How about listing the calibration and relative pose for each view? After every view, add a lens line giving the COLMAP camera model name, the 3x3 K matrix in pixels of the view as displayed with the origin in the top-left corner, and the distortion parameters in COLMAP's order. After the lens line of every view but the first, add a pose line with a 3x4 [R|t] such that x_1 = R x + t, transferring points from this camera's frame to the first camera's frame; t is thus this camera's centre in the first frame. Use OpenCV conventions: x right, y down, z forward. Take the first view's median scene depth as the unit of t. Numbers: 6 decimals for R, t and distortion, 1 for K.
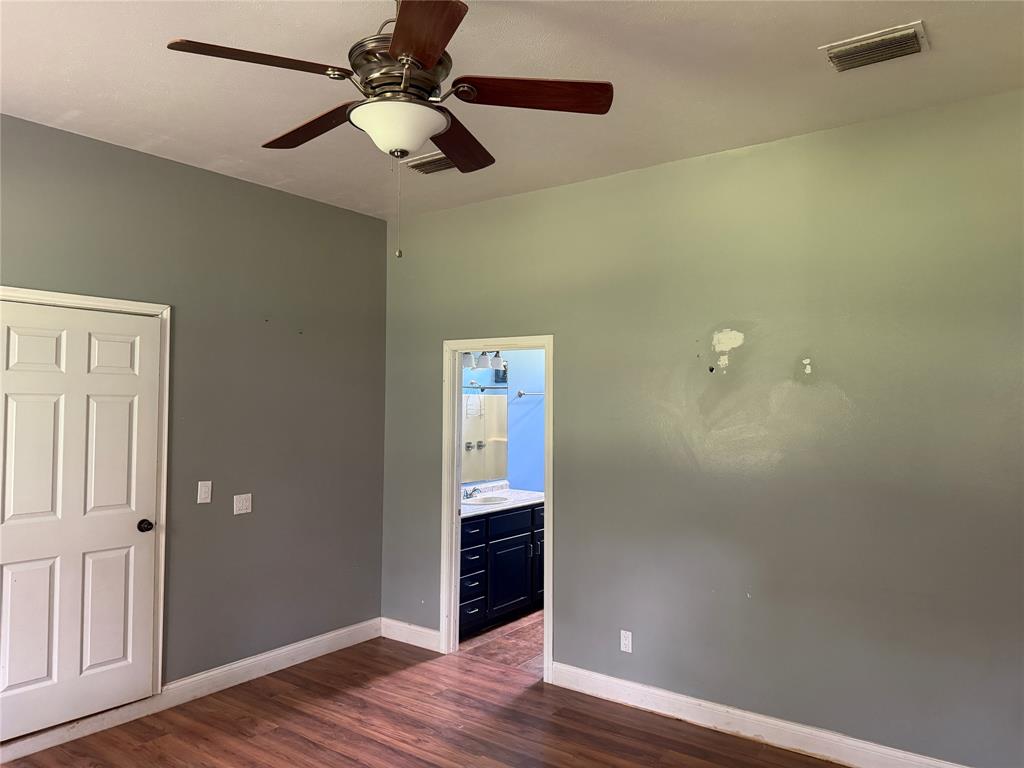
lens RADIAL K [[723.9, 0, 513.2], [0, 723.9, 384.1], [0, 0, 1]] dist [0.000932, -0.017062]
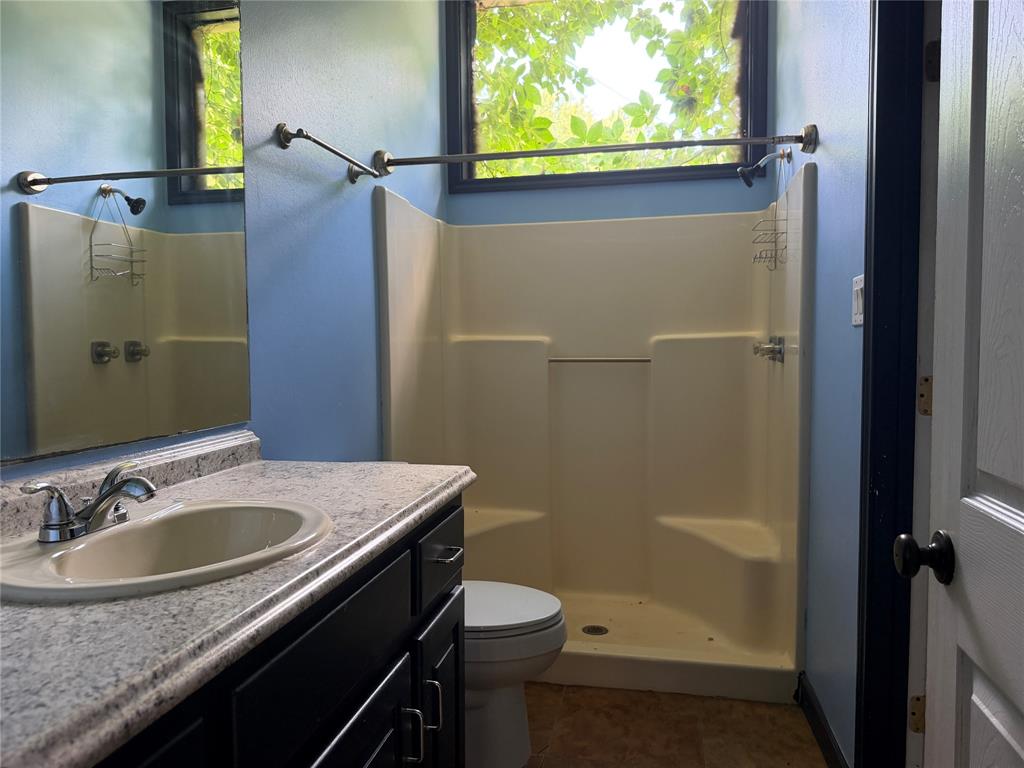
lens RADIAL K [[723.9, 0, 513.6], [0, 723.9, 383.7], [0, 0, 1]] dist [0.000932, -0.017062]
pose [[0.904808, -0.028469, 0.424866, -0.029318], [-0.001601, 0.997528, 0.070252, 0.083114], [-0.425816, -0.064245, 0.902526, 0.616078]]
